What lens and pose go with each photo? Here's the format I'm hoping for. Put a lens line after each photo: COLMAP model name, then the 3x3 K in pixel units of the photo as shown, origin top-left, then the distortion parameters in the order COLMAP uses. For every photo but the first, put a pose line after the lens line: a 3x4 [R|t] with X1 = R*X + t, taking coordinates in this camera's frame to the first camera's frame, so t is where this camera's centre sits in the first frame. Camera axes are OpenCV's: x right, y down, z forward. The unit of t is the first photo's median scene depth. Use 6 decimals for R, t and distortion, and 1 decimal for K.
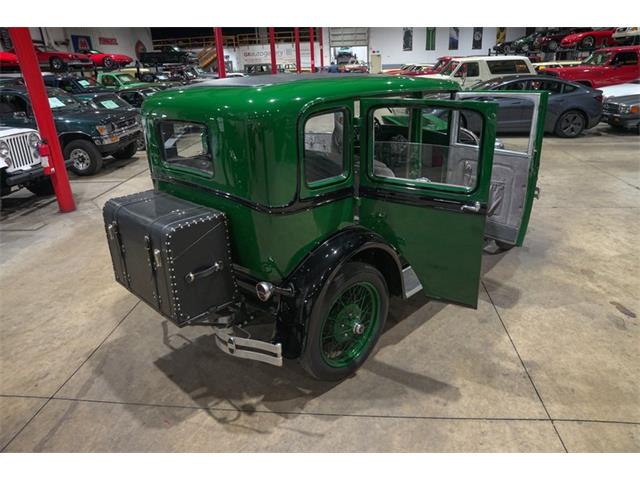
lens RADIAL K [[438.2, 0, 321.1], [0, 438.2, 240.8], [0, 0, 1]] dist [-0.131332, 0.098804]
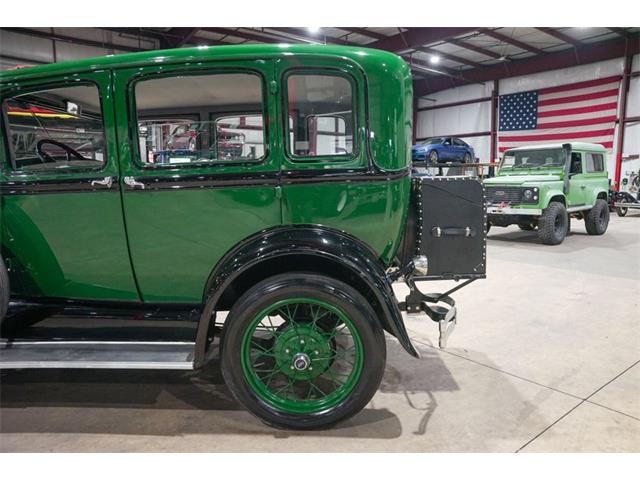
lens RADIAL K [[438.2, 0, 317.8], [0, 438.2, 242.0], [0, 0, 1]] dist [-0.131332, 0.098804]
pose [[-0.670144, -0.056670, 0.740064, -0.767488], [0.317731, 0.879202, 0.355037, -0.318599], [-0.670786, 0.473067, -0.571186, 1.457872]]
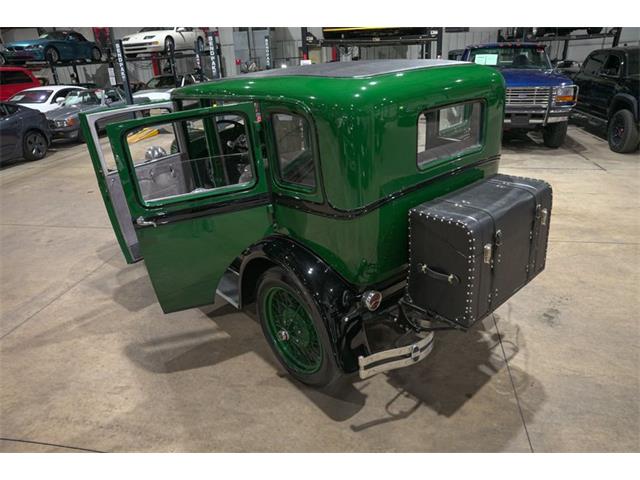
lens RADIAL K [[438.2, 0, 320.2], [0, 438.2, 238.9], [0, 0, 1]] dist [-0.131332, 0.098804]
pose [[0.093867, -0.366902, 0.925512, -0.994000], [0.427298, 0.854488, 0.295409, -0.324366], [-0.899225, 0.367740, 0.236984, 0.875488]]
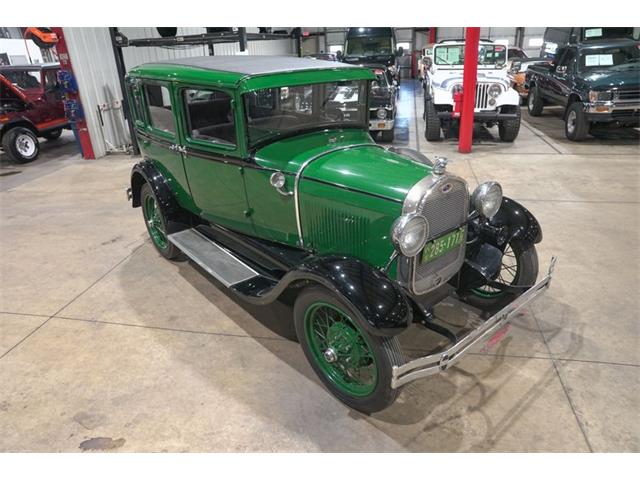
lens RADIAL K [[438.2, 0, 322.9], [0, 438.2, 241.2], [0, 0, 1]] dist [-0.131332, 0.098804]
pose [[-0.090007, 0.459801, -0.883449, 1.234133], [-0.341011, 0.819202, 0.461106, -0.583001], [0.935740, 0.342769, 0.083063, 1.267319]]
